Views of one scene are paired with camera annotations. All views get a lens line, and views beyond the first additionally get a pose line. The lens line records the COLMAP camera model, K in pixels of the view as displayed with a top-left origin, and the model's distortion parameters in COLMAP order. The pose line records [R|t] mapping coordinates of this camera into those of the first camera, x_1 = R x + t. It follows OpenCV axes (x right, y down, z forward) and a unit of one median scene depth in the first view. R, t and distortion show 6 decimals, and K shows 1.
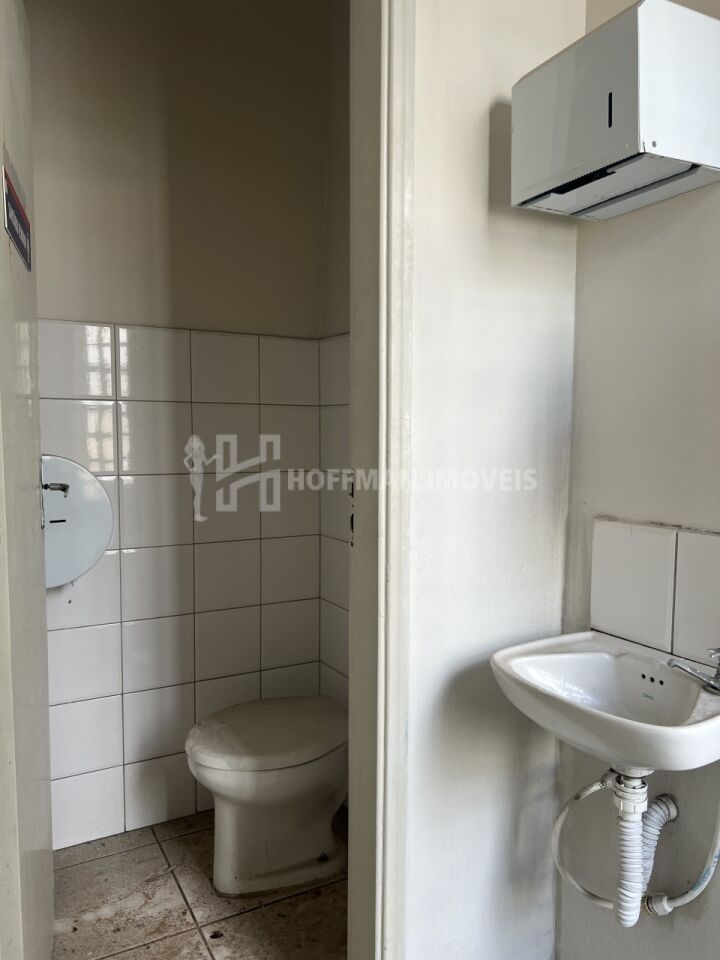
lens RADIAL K [[698.2, 0, 360.0], [0, 698.2, 480.0], [0, 0, 1]] dist [0.087160, -0.181928]
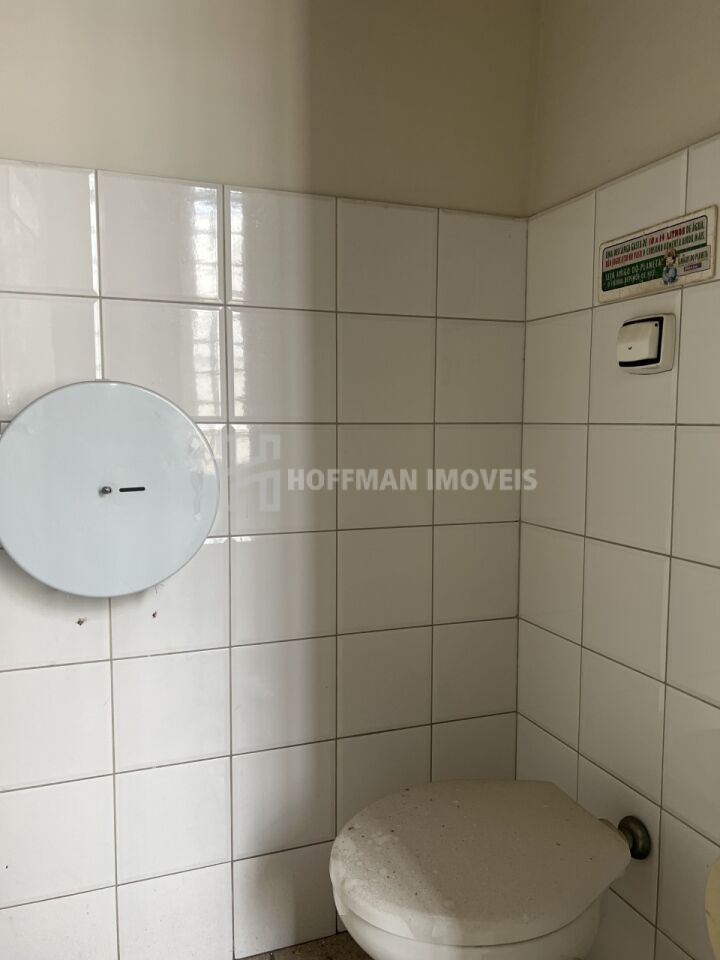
lens RADIAL K [[723.5, 0, 360.0], [0, 723.5, 480.0], [0, 0, 1]] dist [0.041910, -0.008032]
pose [[0.987268, 0.012617, -0.158565, -0.112906], [-0.010098, 0.999810, 0.016684, 0.033219], [0.158745, -0.014870, 0.987208, 0.348543]]
